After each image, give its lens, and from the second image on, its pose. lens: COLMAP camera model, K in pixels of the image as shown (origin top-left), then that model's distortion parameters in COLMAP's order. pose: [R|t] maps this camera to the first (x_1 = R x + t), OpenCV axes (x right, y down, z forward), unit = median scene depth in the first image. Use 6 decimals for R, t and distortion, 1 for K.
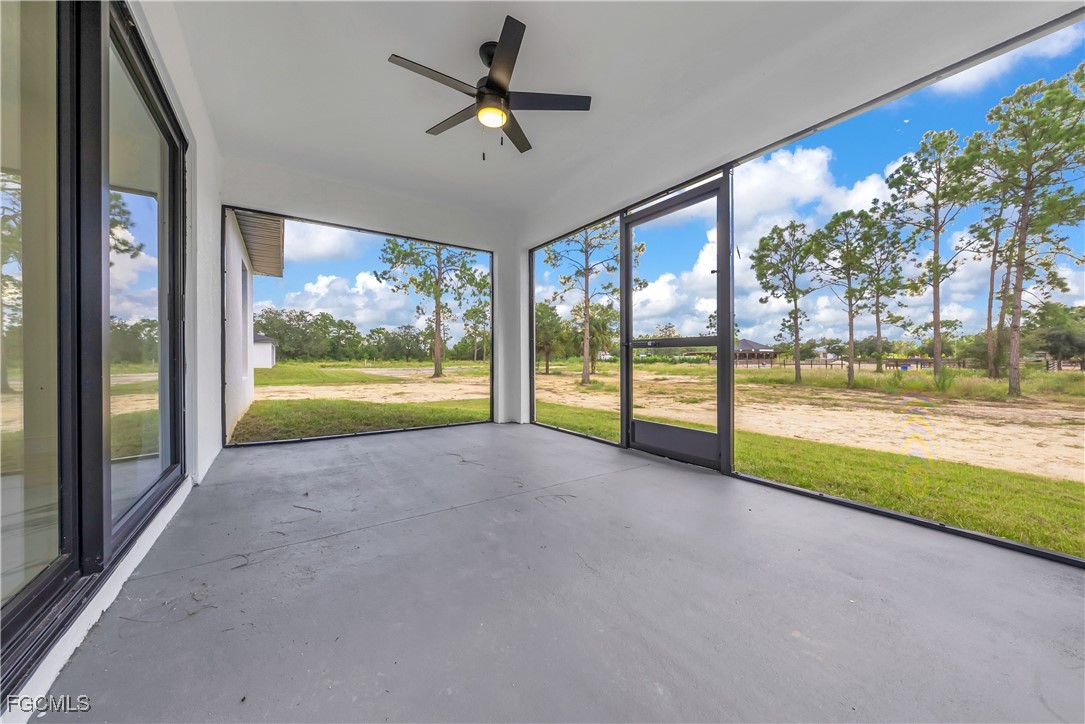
lens RADIAL K [[388.7, 0, 543.5], [0, 388.7, 357.3], [0, 0, 1]] dist [0.000015, 0.000074]
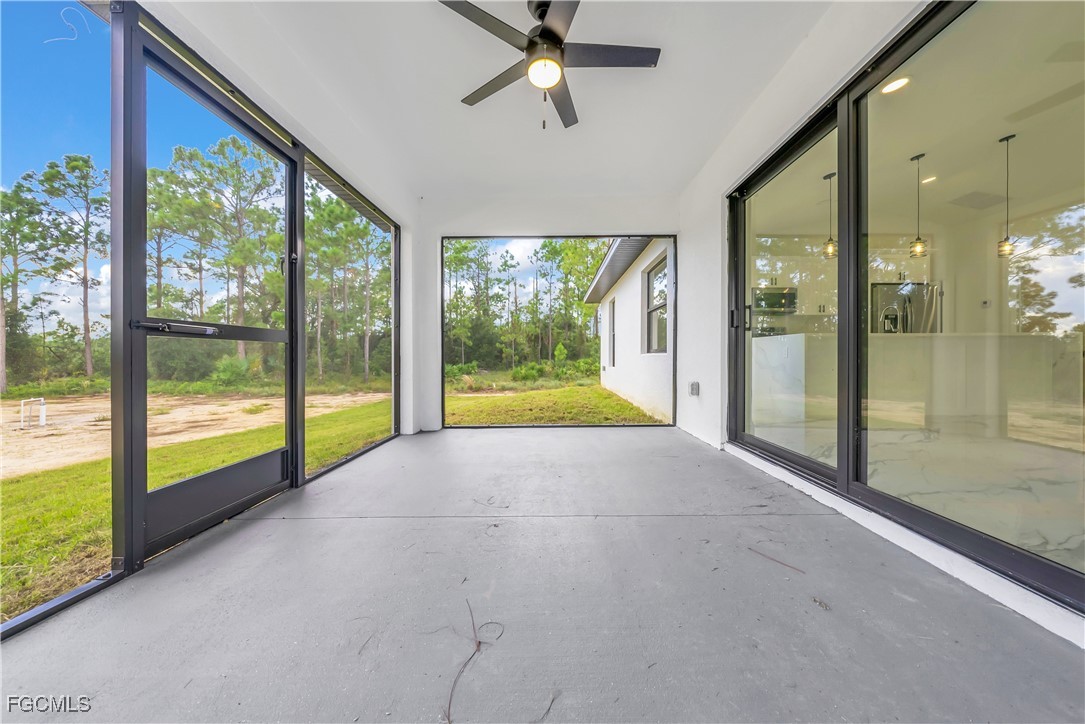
lens RADIAL K [[388.7, 0, 543.5], [0, 388.7, 357.3], [0, 0, 1]] dist [0.000015, 0.000074]
pose [[-0.818897, 0.001017, 0.573939, -0.412348], [0.001998, 0.999997, 0.001079, 0.002443], [-0.573937, 0.002030, -0.818897, 1.133570]]
